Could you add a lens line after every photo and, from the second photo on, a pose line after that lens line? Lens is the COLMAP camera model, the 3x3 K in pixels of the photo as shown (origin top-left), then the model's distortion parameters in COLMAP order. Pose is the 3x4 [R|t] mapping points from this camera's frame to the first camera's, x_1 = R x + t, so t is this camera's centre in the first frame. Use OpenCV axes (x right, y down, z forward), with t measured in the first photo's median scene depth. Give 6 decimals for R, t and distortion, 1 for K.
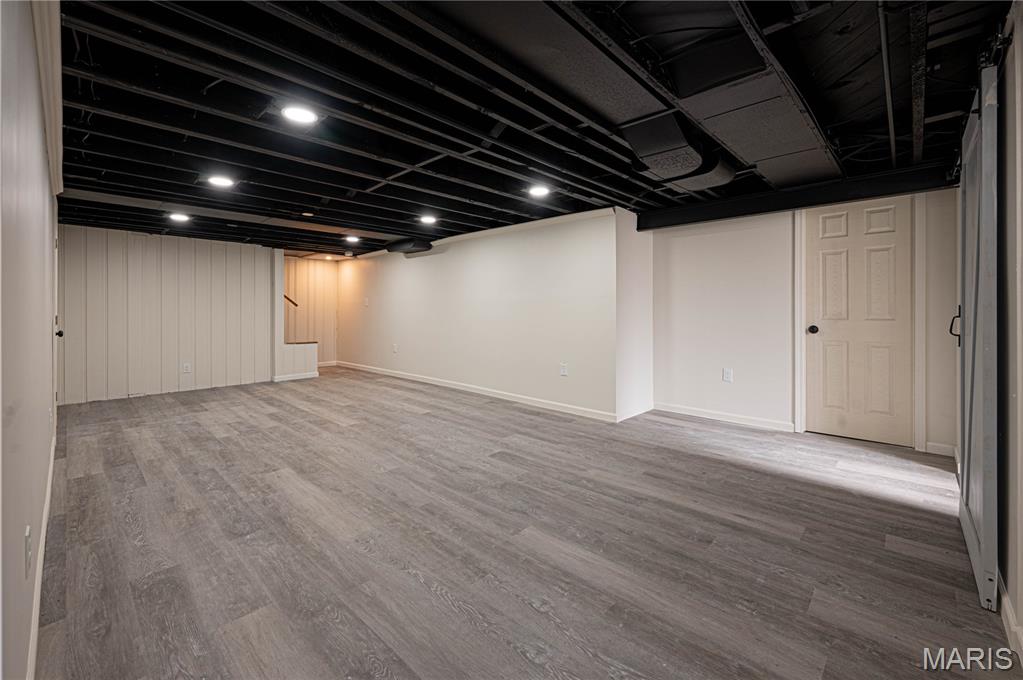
lens RADIAL K [[419.2, 0, 516.9], [0, 419.2, 311.3], [0, 0, 1]] dist [-0.002813, -0.000130]
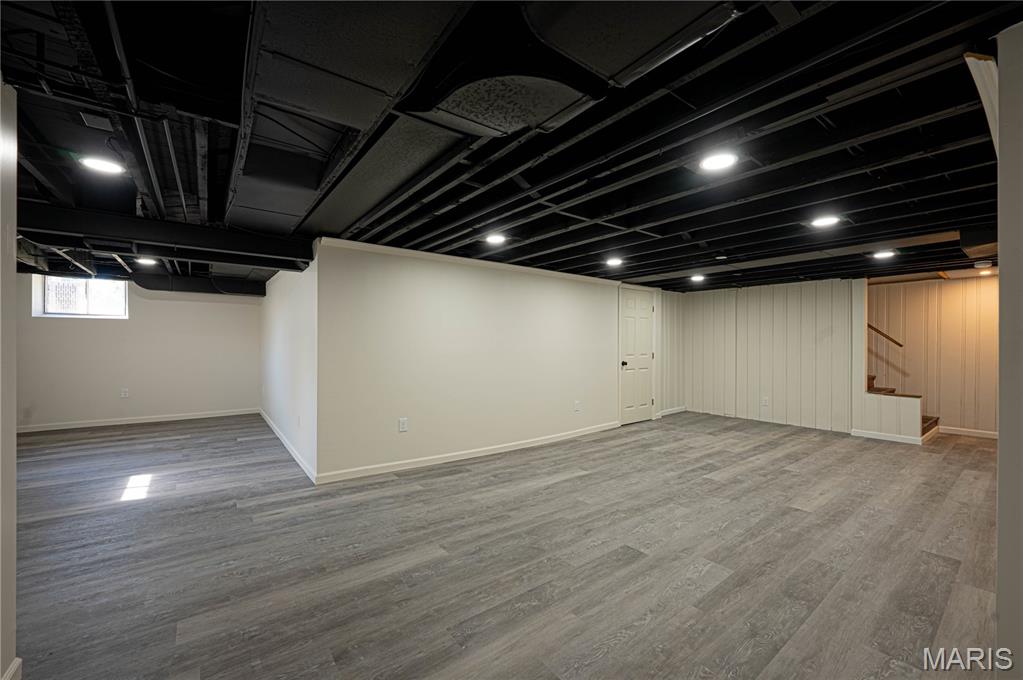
lens RADIAL K [[419.2, 0, 517.5], [0, 419.2, 340.1], [0, 0, 1]] dist [-0.002813, -0.000130]
pose [[-0.173573, -0.001735, -0.984819, 0.992152], [-0.005271, 0.999986, -0.000833, -0.057004], [0.984807, 0.005047, -0.173580, 1.226208]]
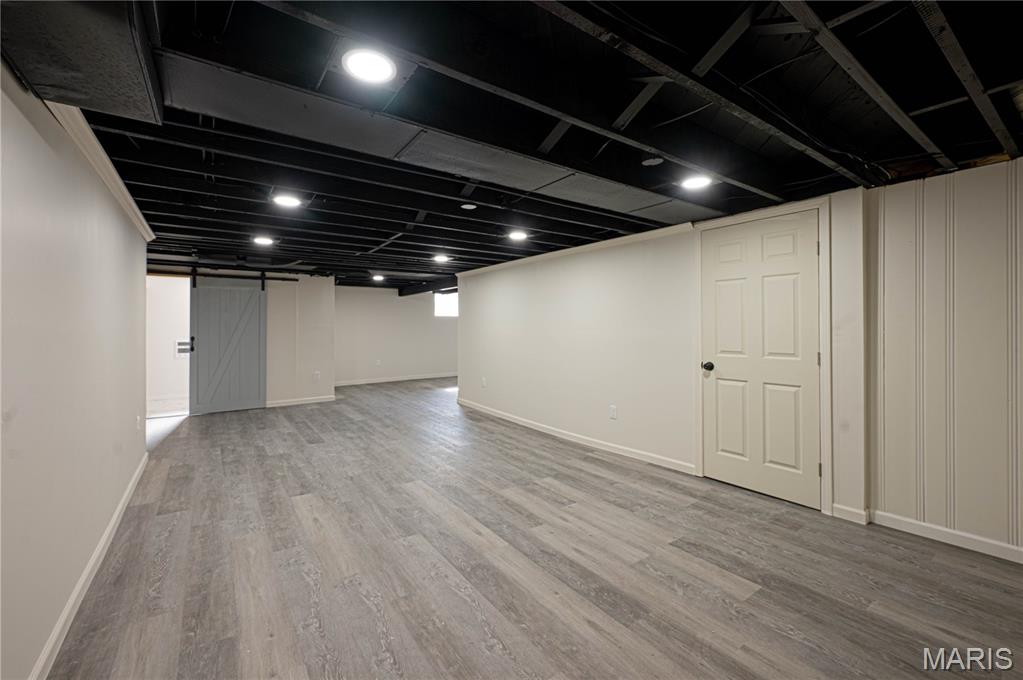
lens RADIAL K [[419.2, 0, 519.0], [0, 419.2, 332.0], [0, 0, 1]] dist [-0.002813, -0.000130]
pose [[-0.977511, 0.003637, 0.210852, -1.212059], [0.006052, 0.999923, 0.010807, -0.059742], [-0.210797, 0.011840, -0.977458, 2.871957]]
